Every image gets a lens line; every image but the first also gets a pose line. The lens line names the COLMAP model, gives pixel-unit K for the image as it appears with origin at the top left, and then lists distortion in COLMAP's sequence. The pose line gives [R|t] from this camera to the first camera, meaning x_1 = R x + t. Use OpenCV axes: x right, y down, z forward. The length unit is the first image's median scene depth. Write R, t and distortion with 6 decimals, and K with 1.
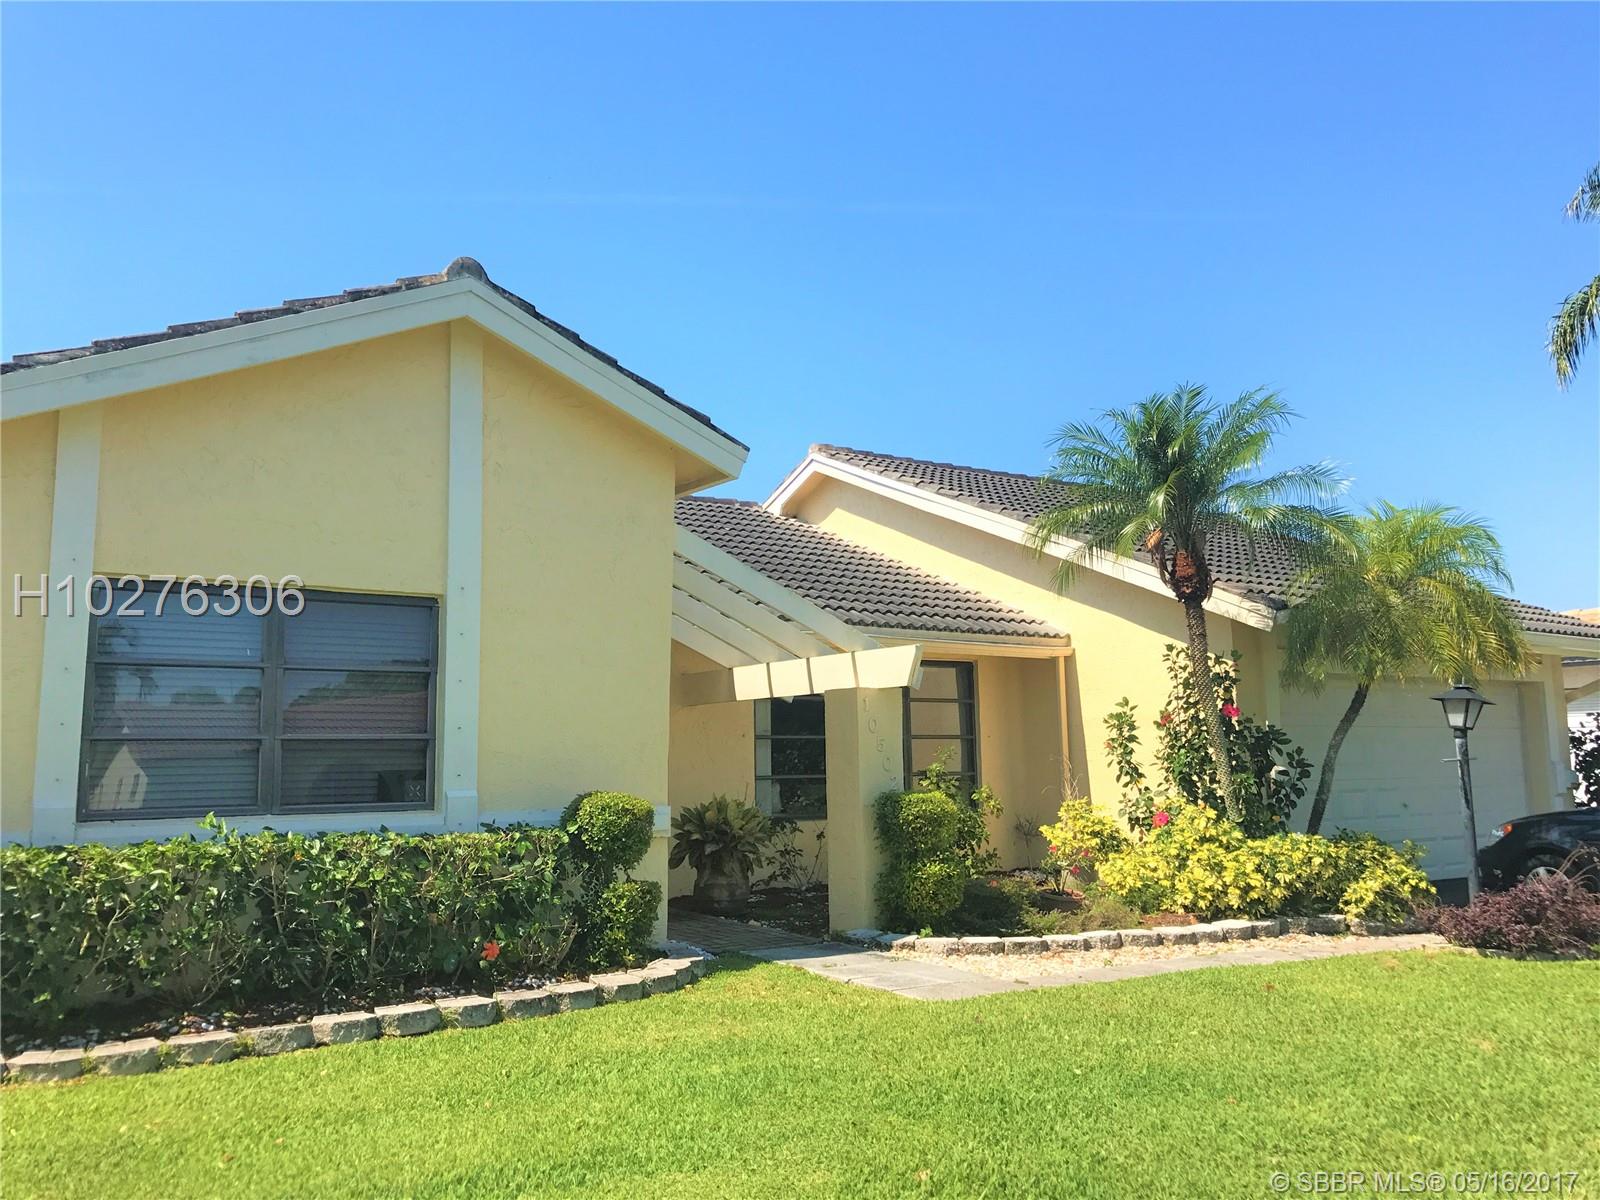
lens RADIAL K [[1307.1, 0, 787.2], [0, 1307.1, 595.1], [0, 0, 1]] dist [0.039766, -0.061456]
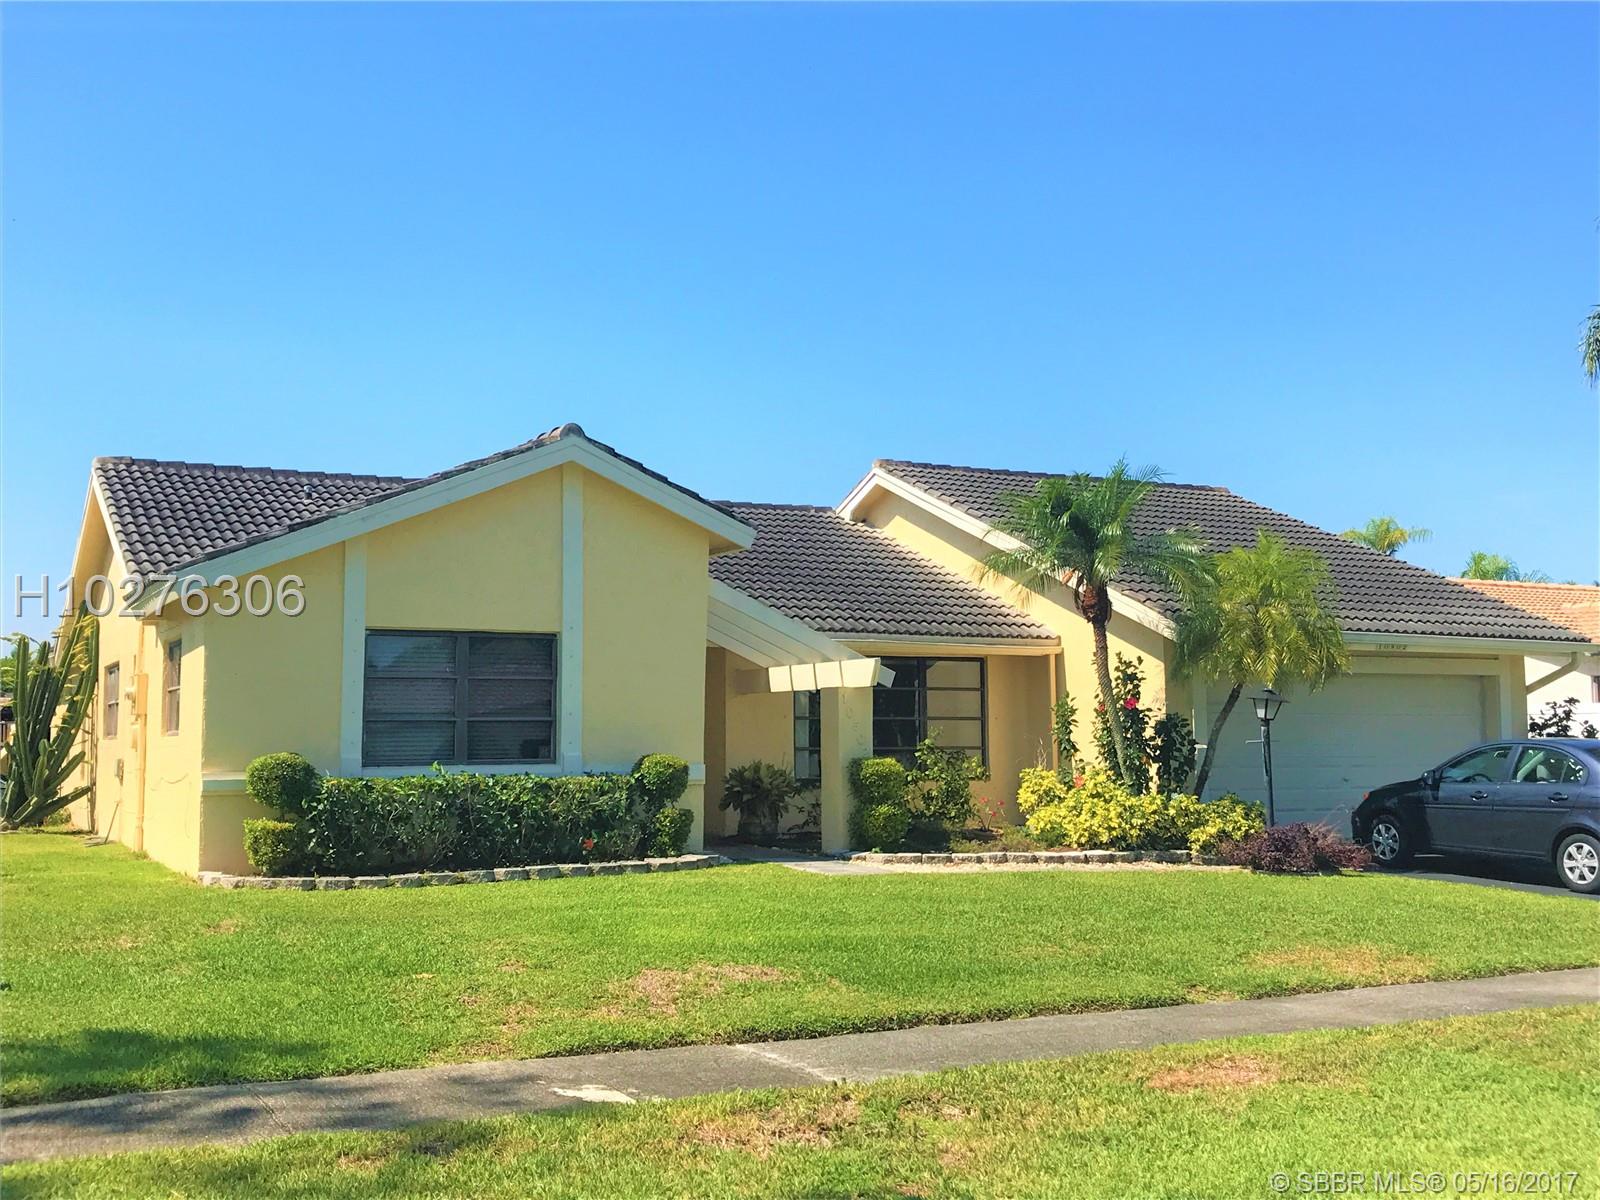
lens RADIAL K [[1710.8, 0, 813.0], [0, 1710.8, 606.5], [0, 0, 1]] dist [0.207557, 0.000000]
pose [[0.993891, 0.002131, -0.110345, 0.243111], [0.003531, 0.998688, 0.051090, -0.119721], [0.110309, -0.051167, 0.992579, -0.922052]]
